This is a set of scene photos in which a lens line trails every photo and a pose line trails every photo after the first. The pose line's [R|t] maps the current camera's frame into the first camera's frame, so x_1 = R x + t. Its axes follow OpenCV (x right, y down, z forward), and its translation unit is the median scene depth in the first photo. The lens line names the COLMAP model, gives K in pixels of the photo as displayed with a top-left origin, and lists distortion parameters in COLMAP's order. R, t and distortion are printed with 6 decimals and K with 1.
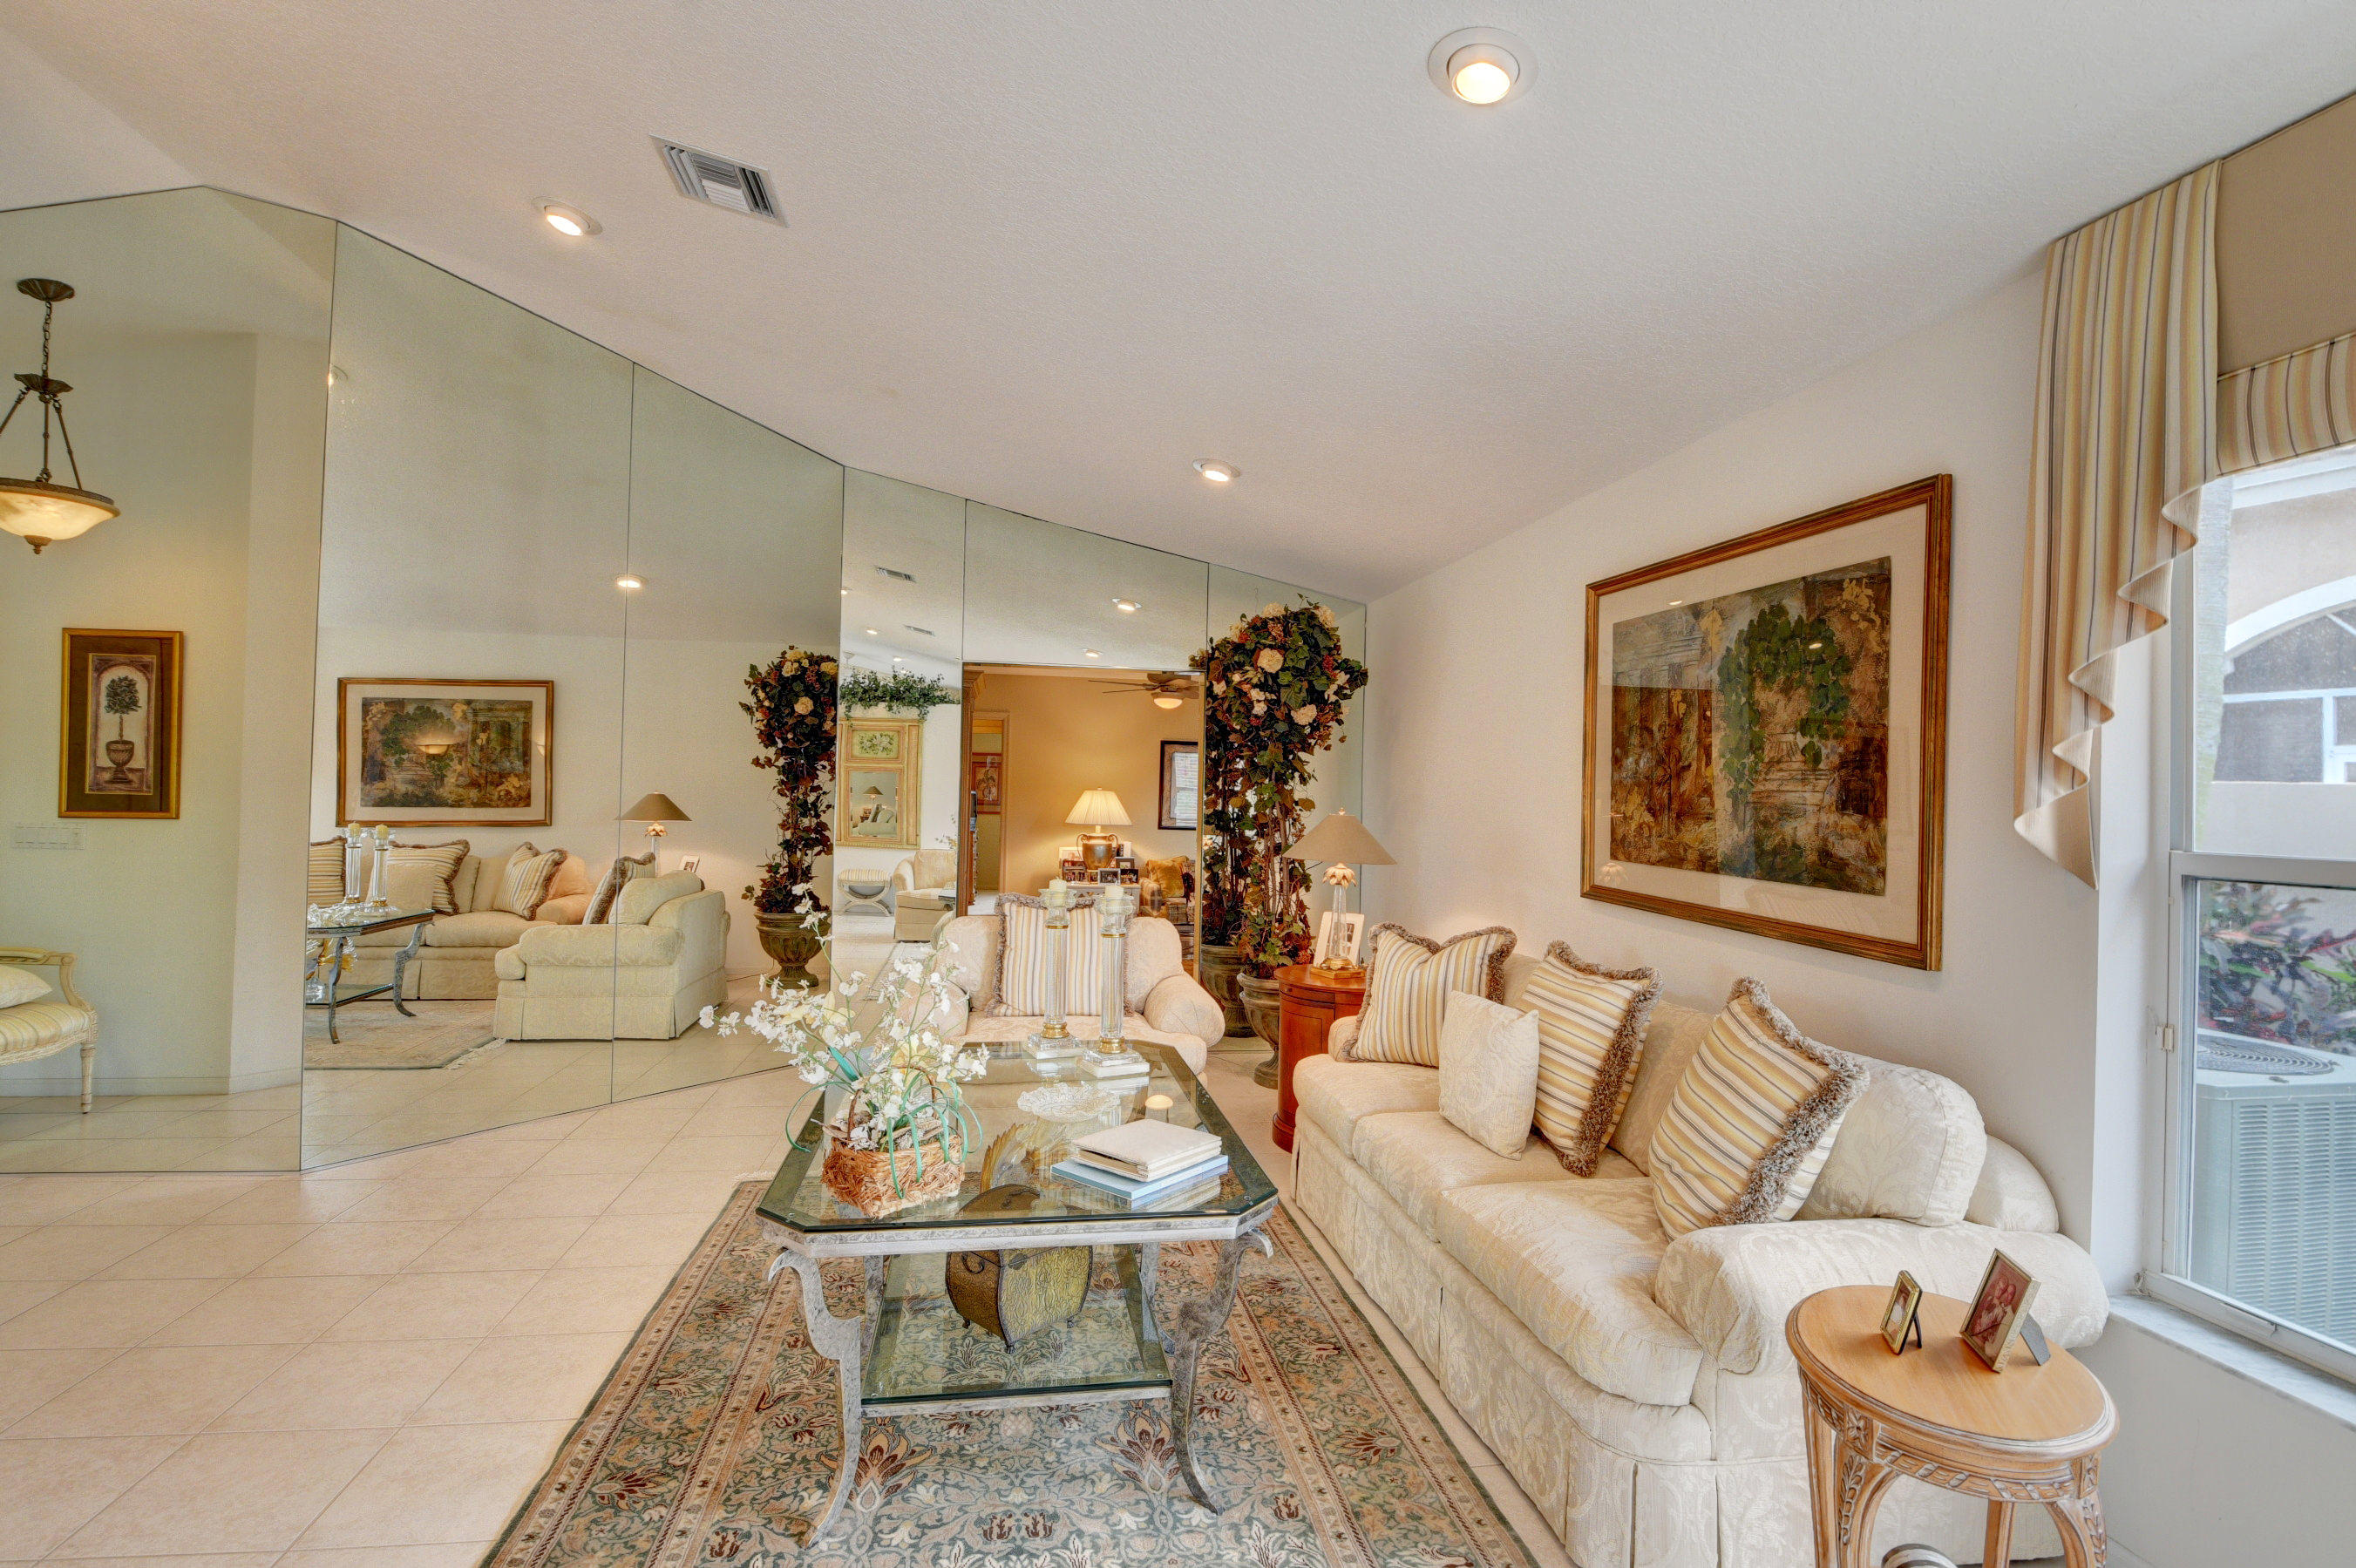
lens RADIAL K [[1150.2, 0, 1221.8], [0, 1150.2, 787.0], [0, 0, 1]] dist [0.010615, -0.022490]
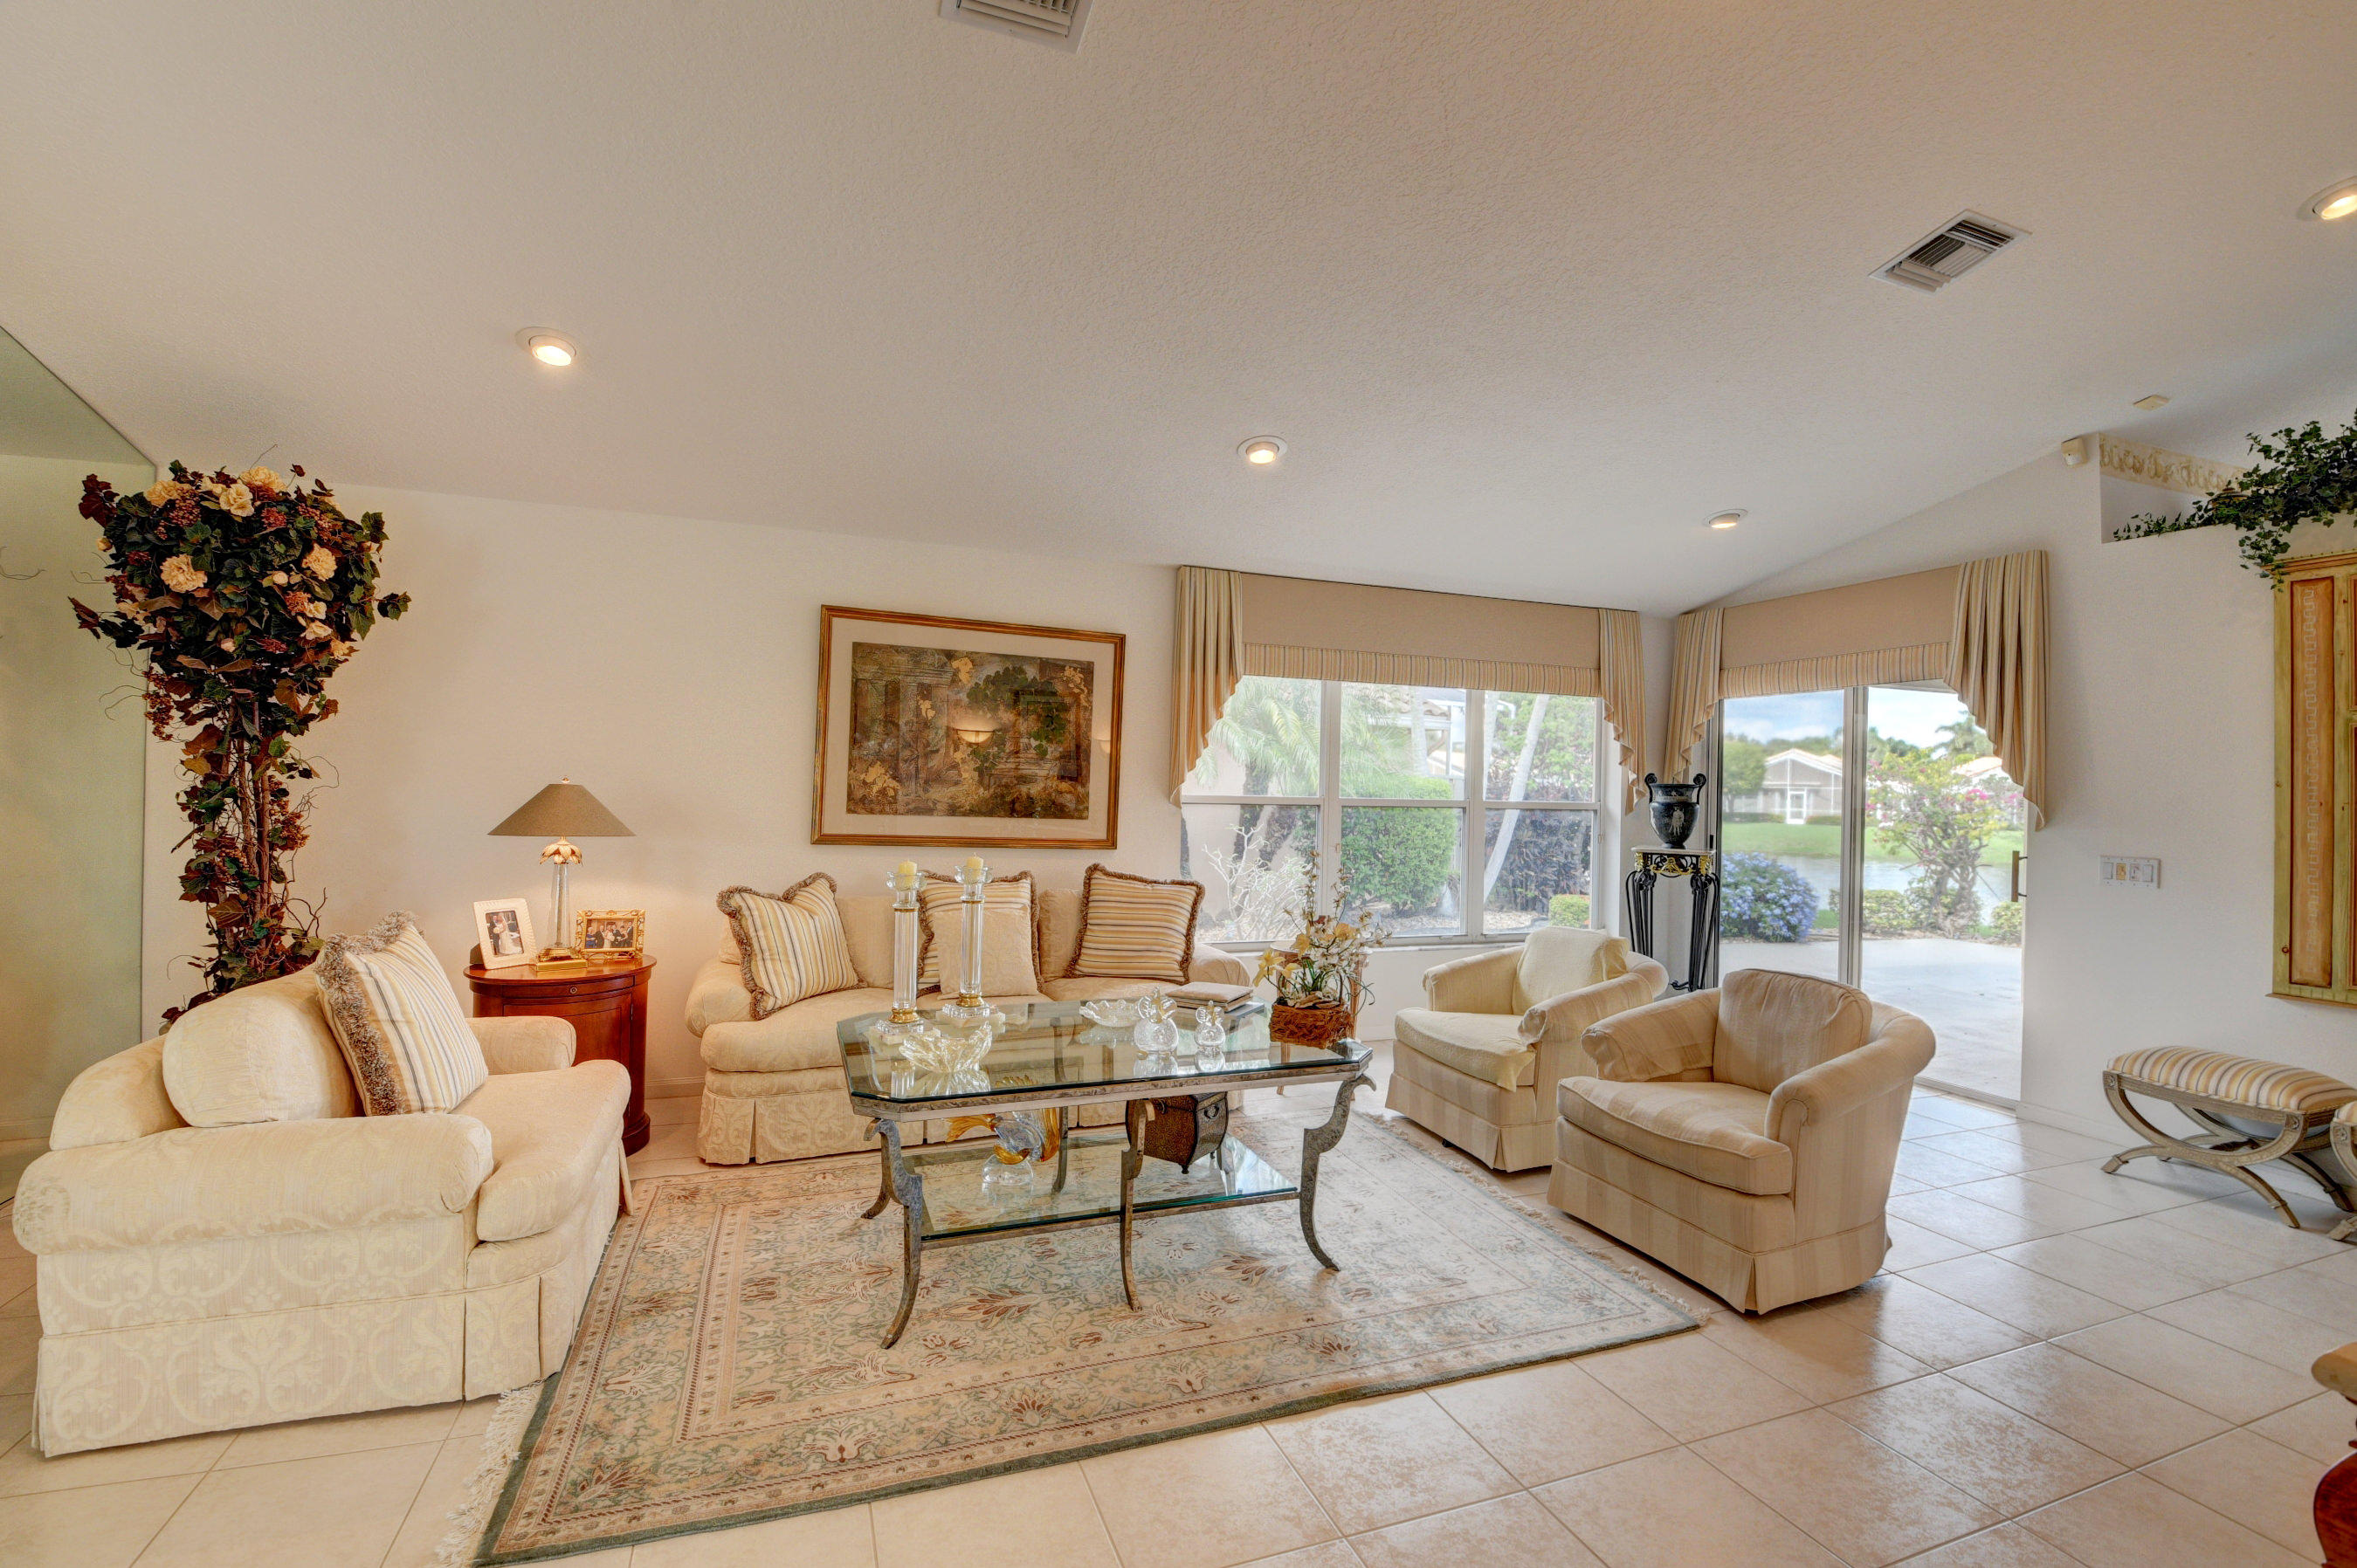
lens RADIAL K [[1038.1, 0, 1181.6], [0, 1038.1, 778.9], [0, 0, 1]] dist [0.014216, -0.028894]
pose [[-0.194634, -0.017129, 0.980726, -1.144166], [-0.034653, 0.999343, 0.010577, -0.006436], [-0.980264, -0.031926, -0.195100, 1.019893]]
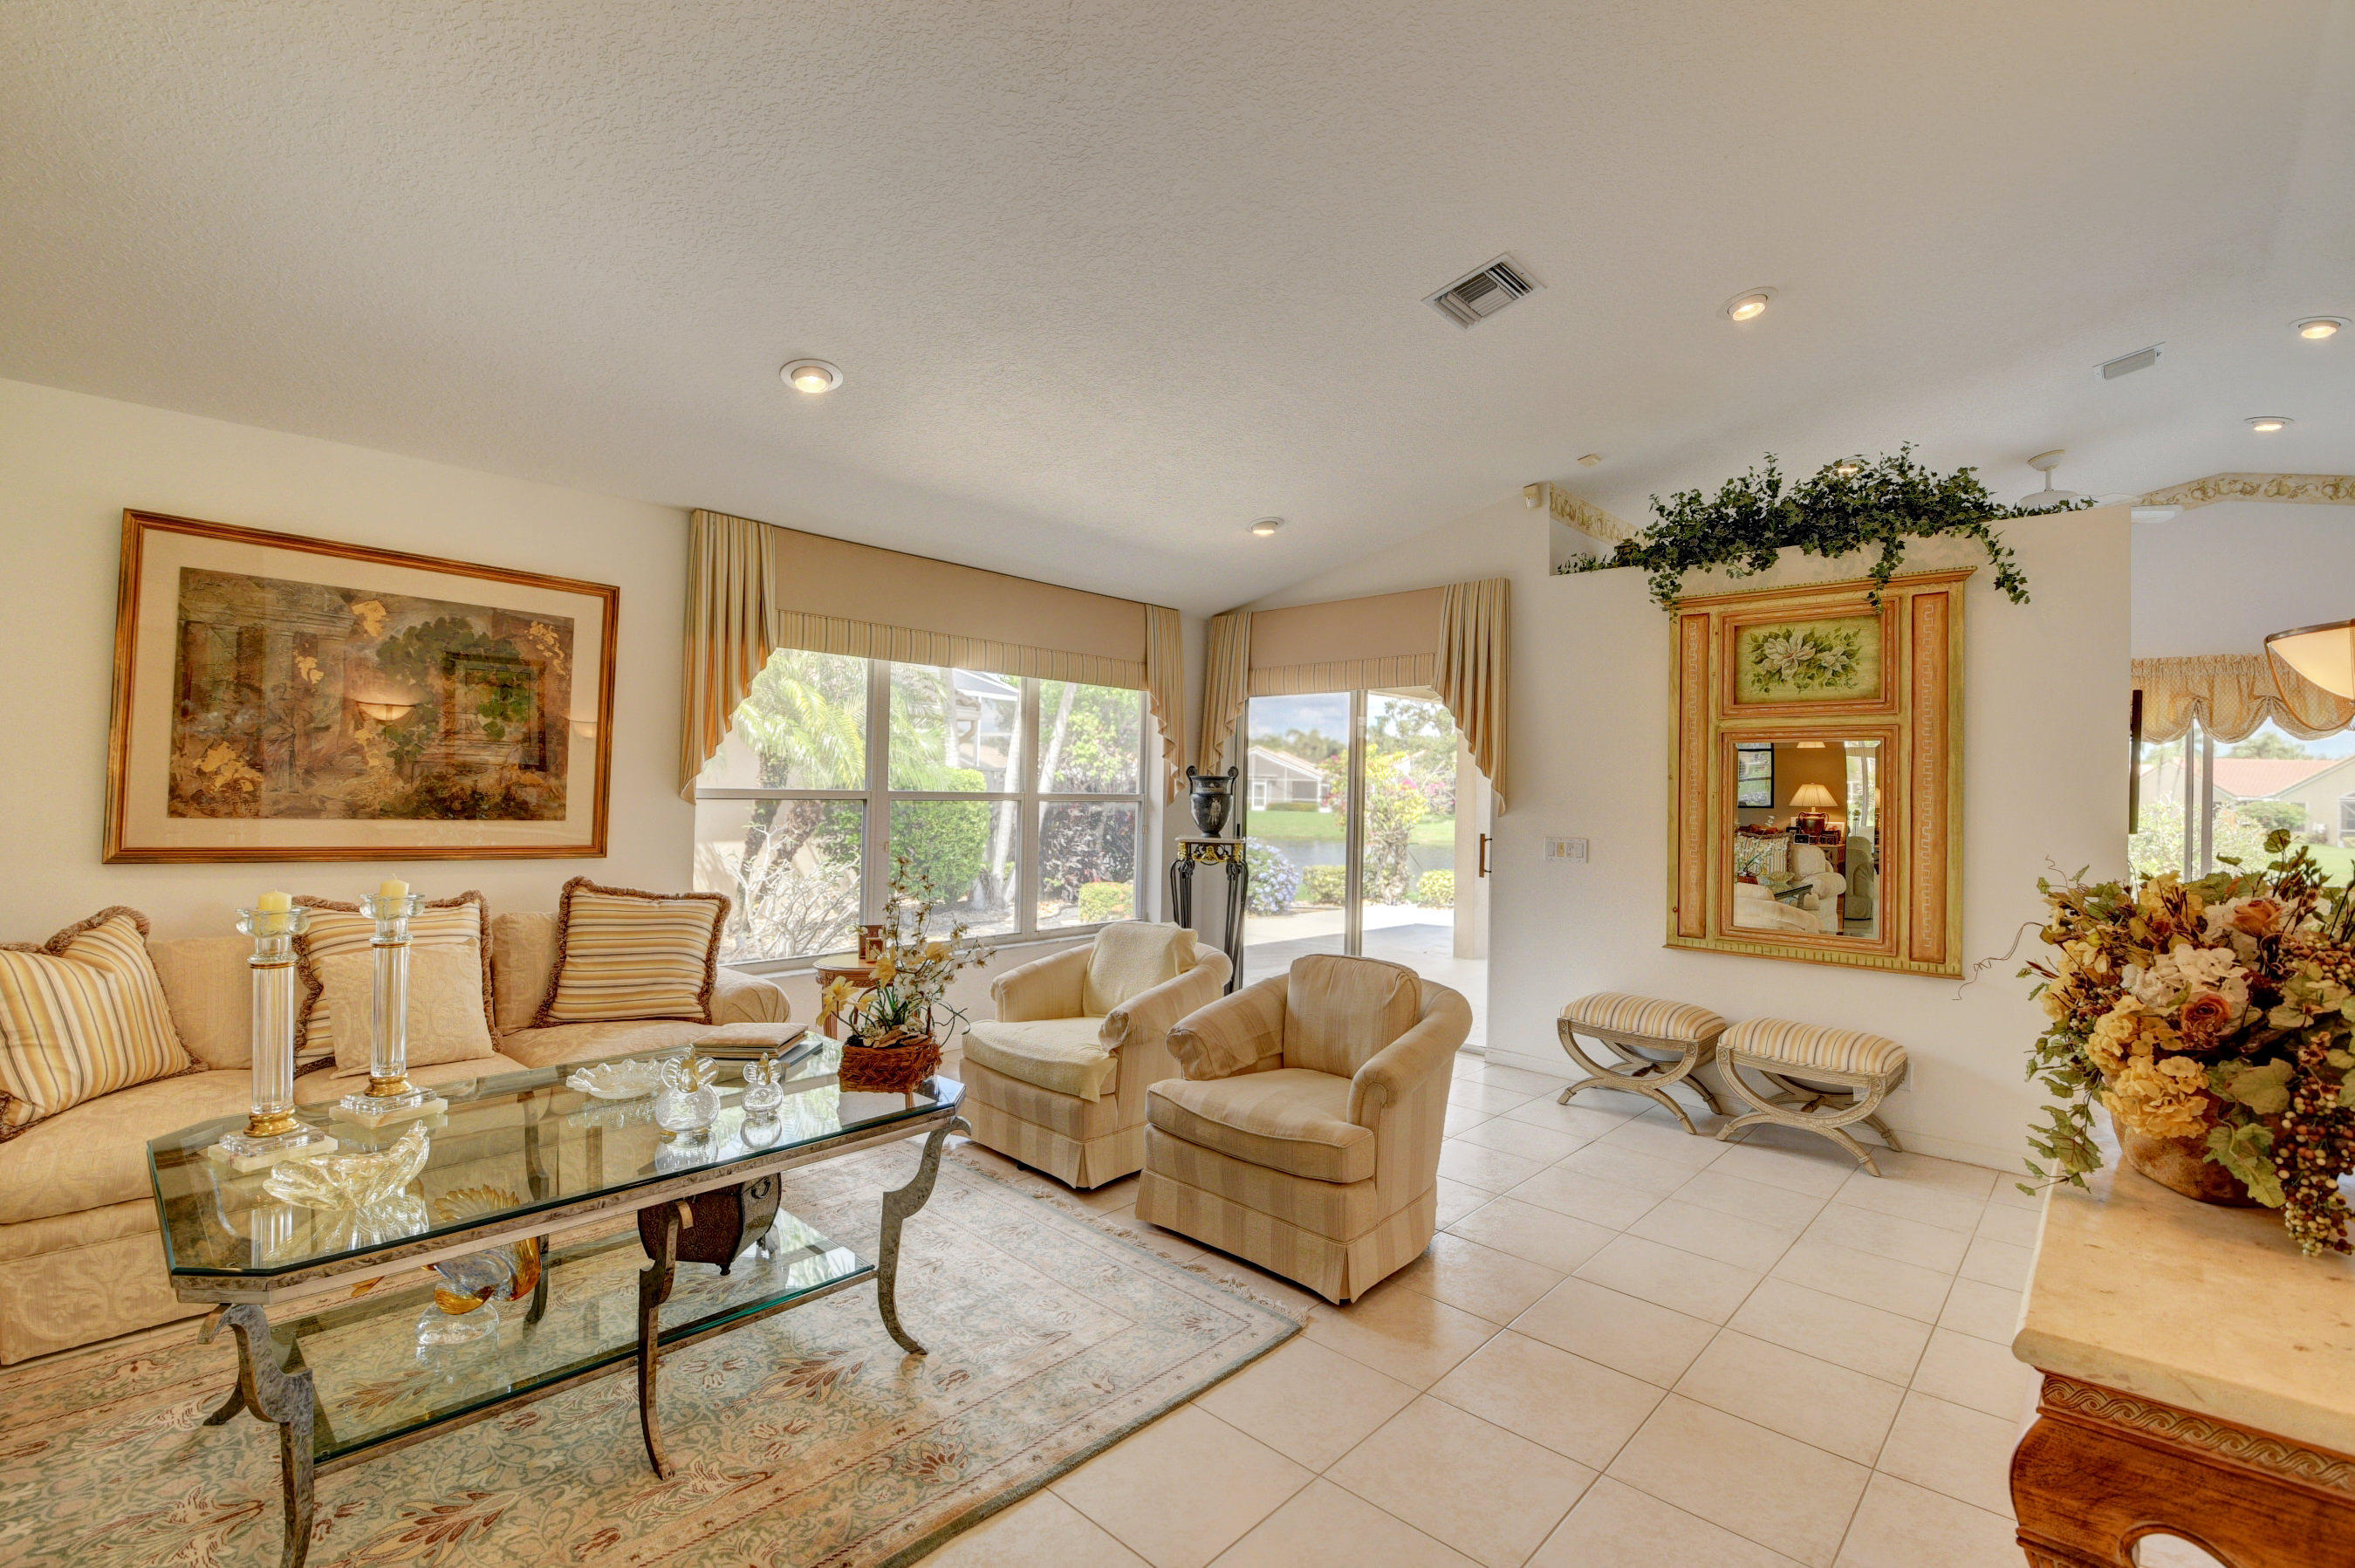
lens RADIAL K [[1037.4, 0, 1180.6], [0, 1037.4, 778.9], [0, 0, 1]] dist [0.014216, -0.028894]
pose [[-0.610092, -0.026128, 0.791900, -0.990340], [-0.040383, 0.999183, 0.001856, -0.003891], [-0.791301, -0.030847, -0.610649, 1.026627]]
